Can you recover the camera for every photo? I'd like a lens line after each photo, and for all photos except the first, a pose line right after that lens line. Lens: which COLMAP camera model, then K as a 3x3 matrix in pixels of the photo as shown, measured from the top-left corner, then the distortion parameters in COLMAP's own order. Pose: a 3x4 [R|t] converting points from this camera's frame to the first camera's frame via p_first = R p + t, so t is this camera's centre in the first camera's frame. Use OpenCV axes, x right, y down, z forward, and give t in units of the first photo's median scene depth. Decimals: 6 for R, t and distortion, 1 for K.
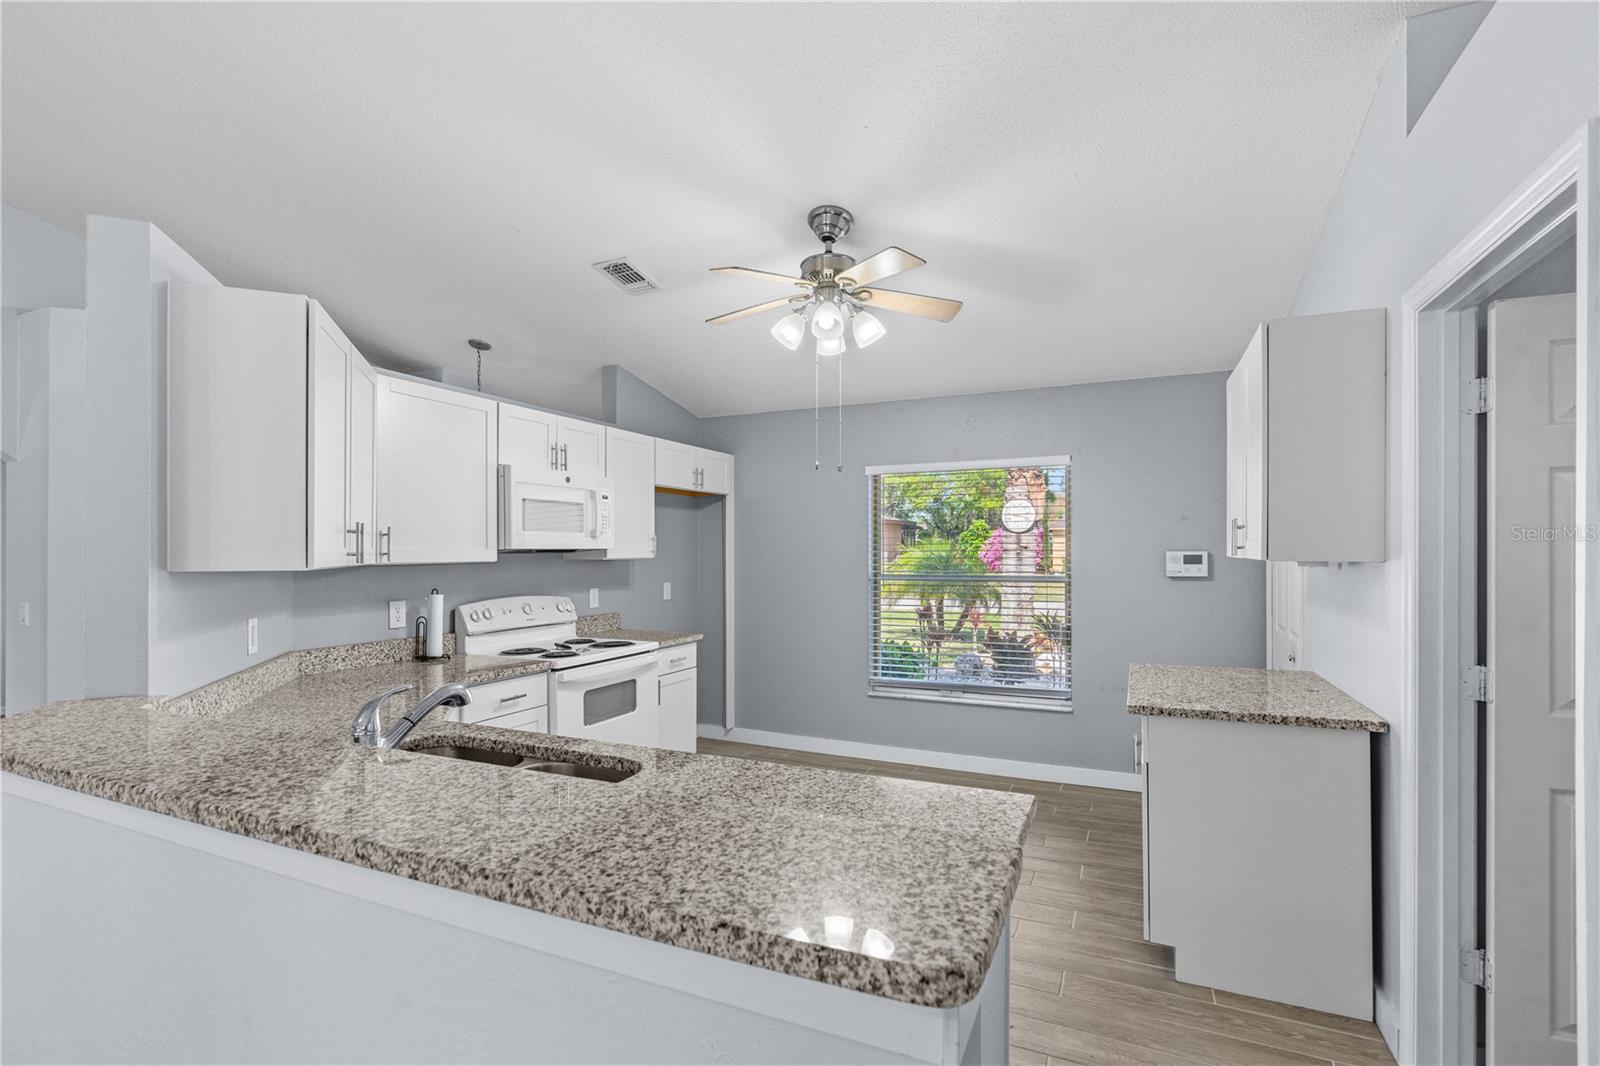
lens RADIAL K [[718.4, 0, 804.0], [0, 718.4, 546.7], [0, 0, 1]] dist [-0.002085, 0.000116]
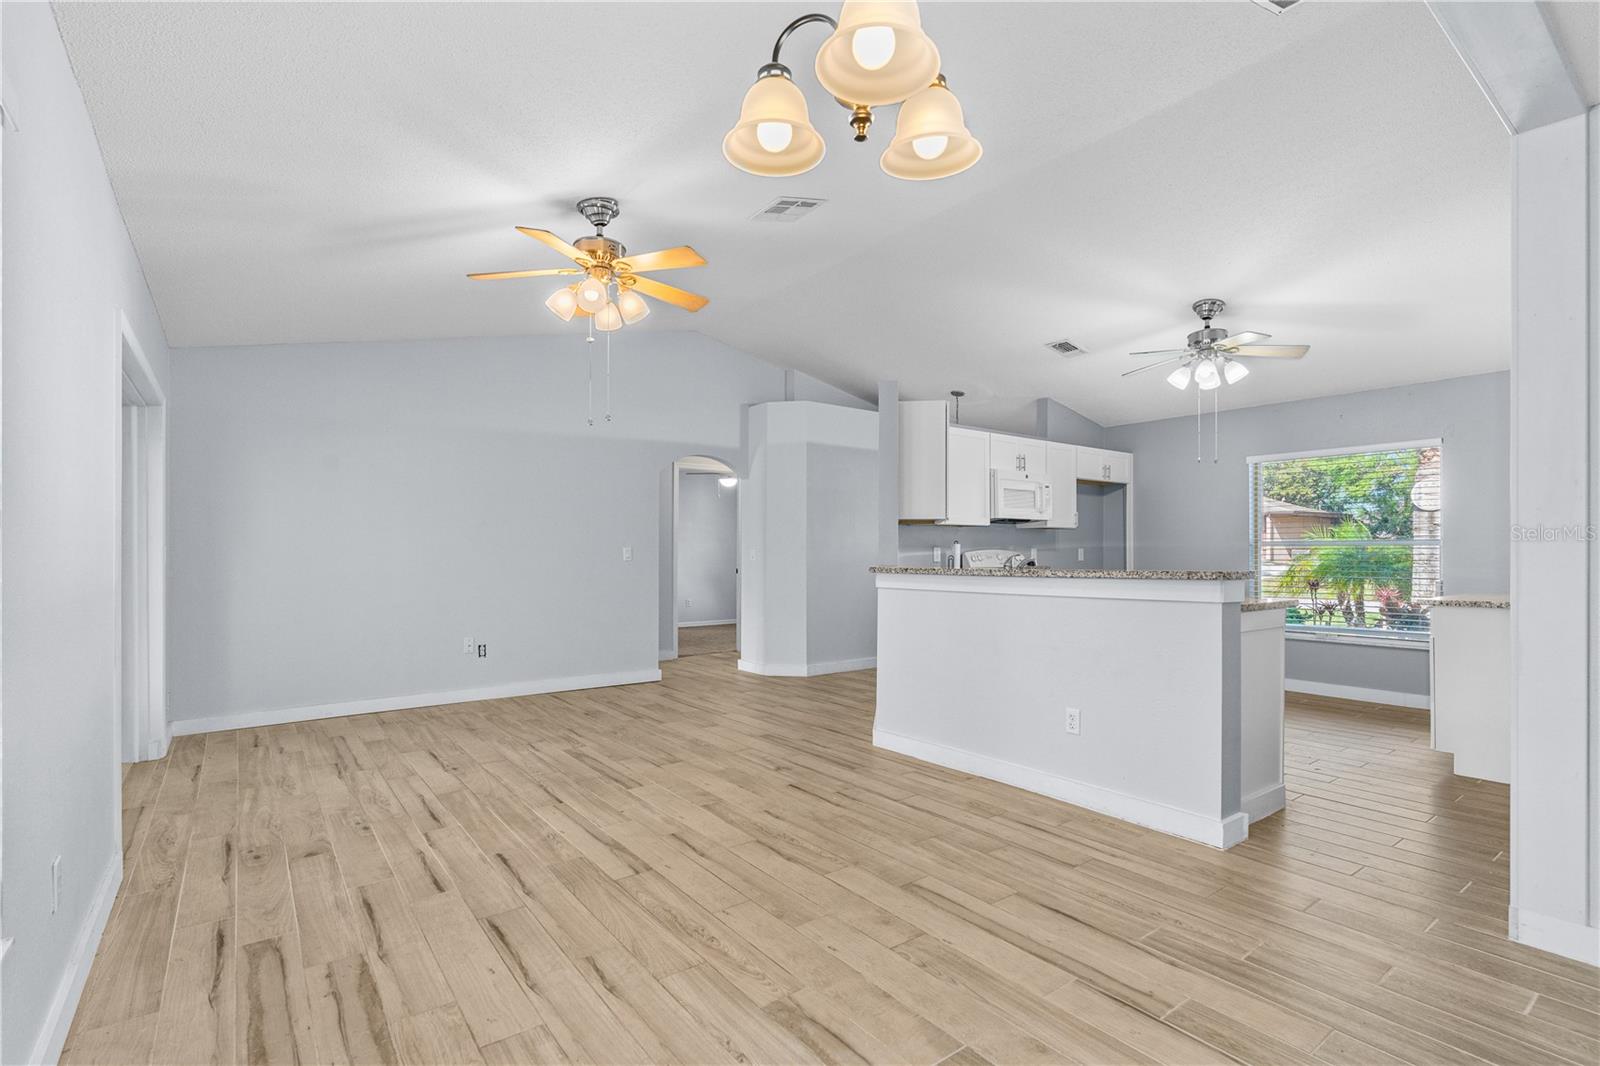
lens RADIAL K [[740.5, 0, 802.3], [0, 740.5, 536.2], [0, 0, 1]] dist [-0.005442, 0.000503]
pose [[0.882291, -0.006208, -0.470663, 0.008378], [-0.000617, 0.999897, -0.014345, 0.065281], [0.470704, 0.012947, 0.882196, -0.707794]]
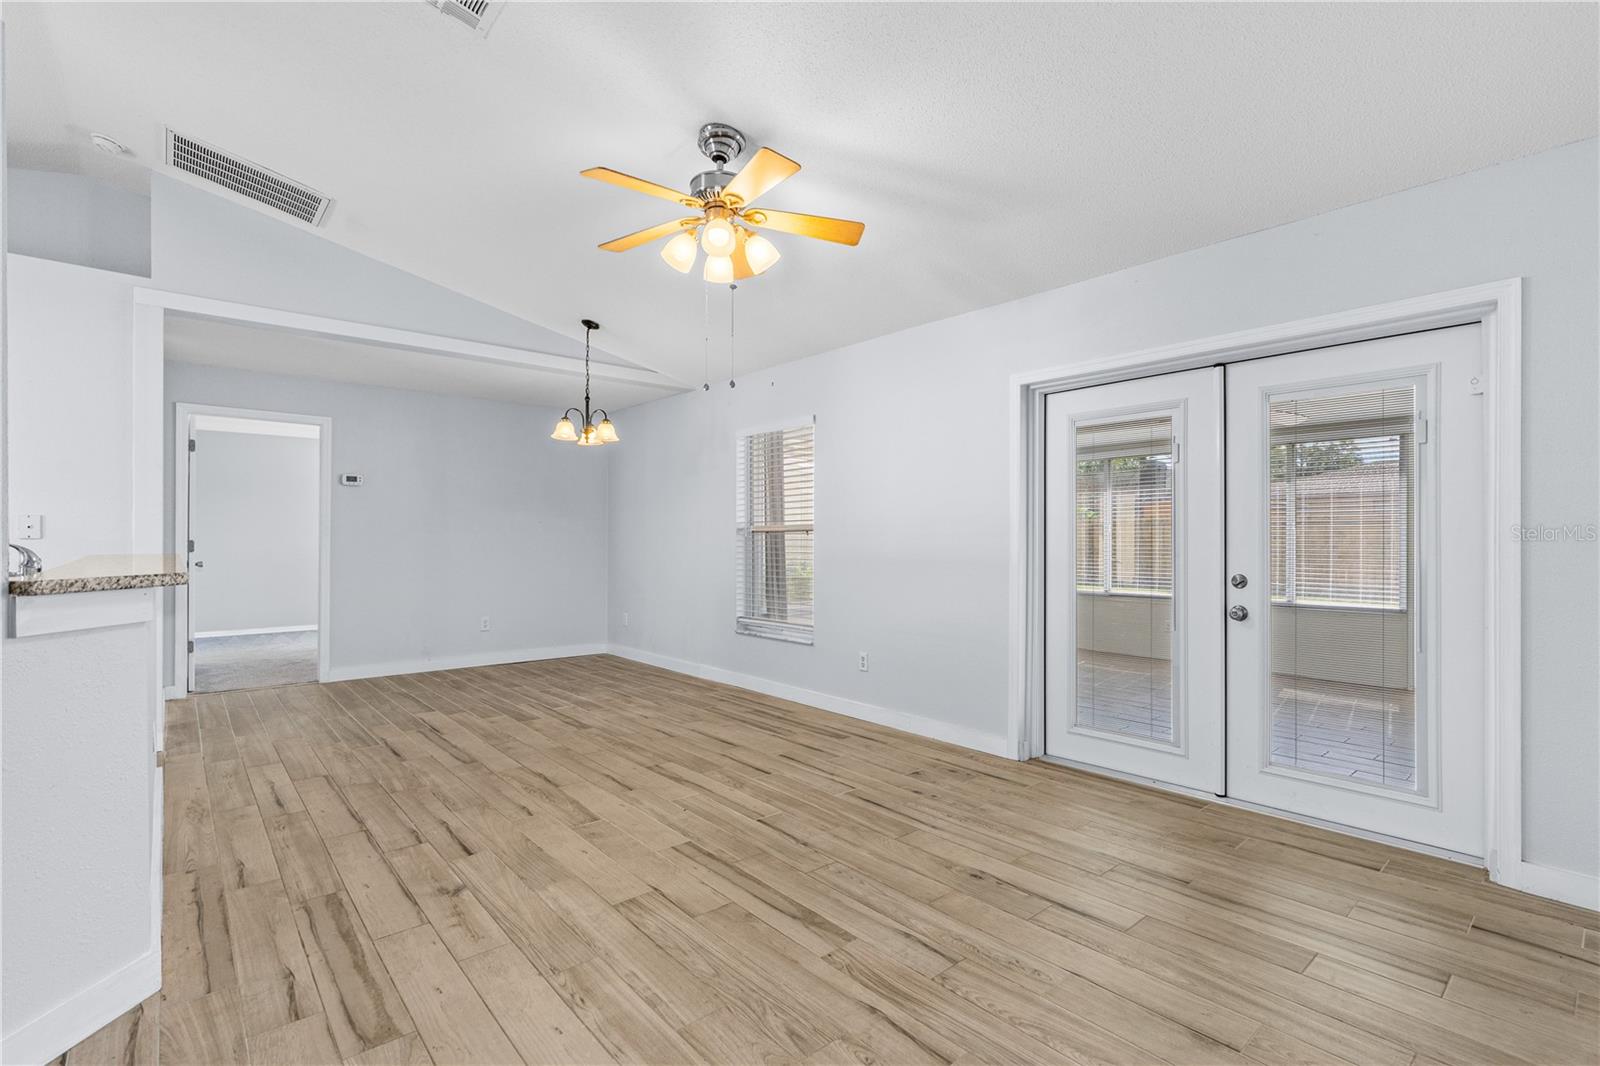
lens RADIAL K [[741.9, 0, 798.1], [0, 741.9, 547.2], [0, 0, 1]] dist [-0.003732, -0.000385]
pose [[-0.904742, -0.002361, 0.425953, -1.044372], [0.000031, 0.999984, 0.005610, 0.077592], [-0.425960, 0.005089, -0.904728, 0.643424]]
